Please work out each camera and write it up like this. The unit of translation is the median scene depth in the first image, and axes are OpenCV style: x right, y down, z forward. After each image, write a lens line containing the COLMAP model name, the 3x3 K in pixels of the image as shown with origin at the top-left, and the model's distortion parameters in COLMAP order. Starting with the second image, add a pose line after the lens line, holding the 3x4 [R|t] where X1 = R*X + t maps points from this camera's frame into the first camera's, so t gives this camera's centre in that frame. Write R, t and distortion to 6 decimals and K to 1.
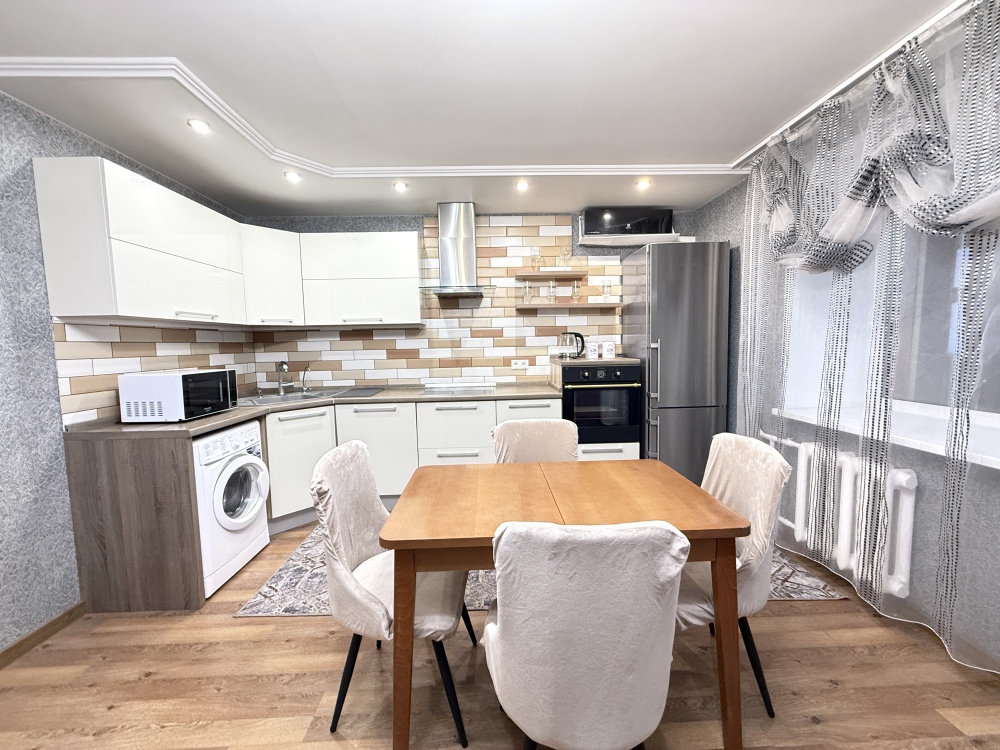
lens RADIAL K [[399.4, 0, 498.7], [0, 399.4, 375.4], [0, 0, 1]] dist [0.000070, 0.000339]
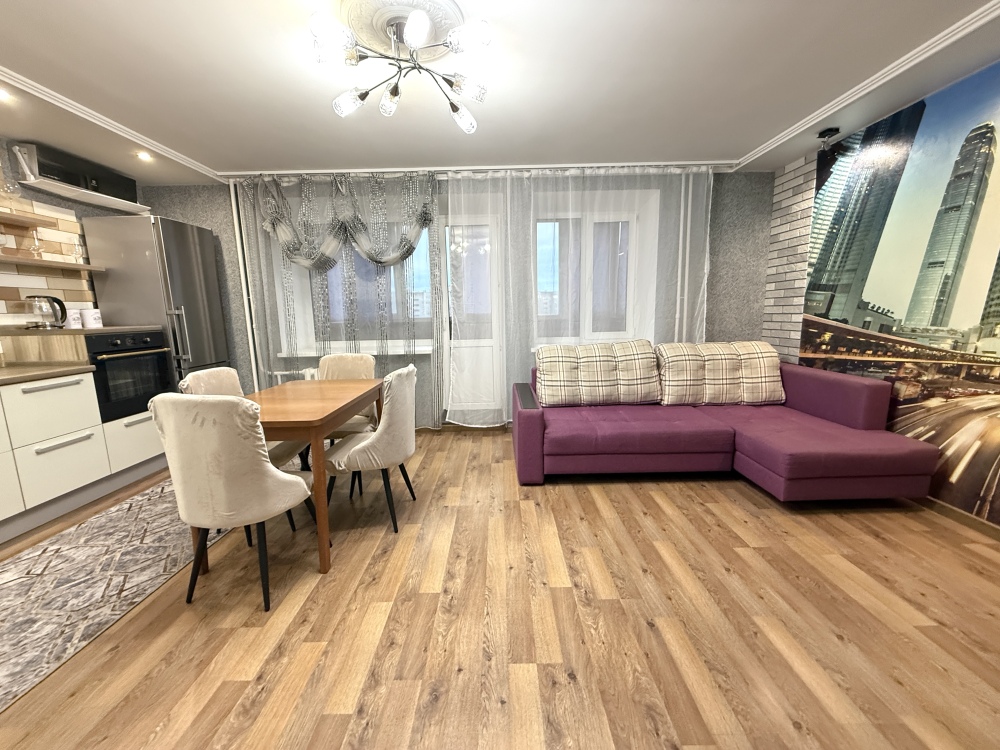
lens RADIAL K [[399.4, 0, 498.7], [0, 399.4, 375.4], [0, 0, 1]] dist [0.000070, 0.000339]
pose [[0.035817, -0.138274, 0.989746, -0.602742], [0.100286, 0.985880, 0.134104, 0.033339], [-0.994314, 0.094454, 0.049178, 0.067133]]
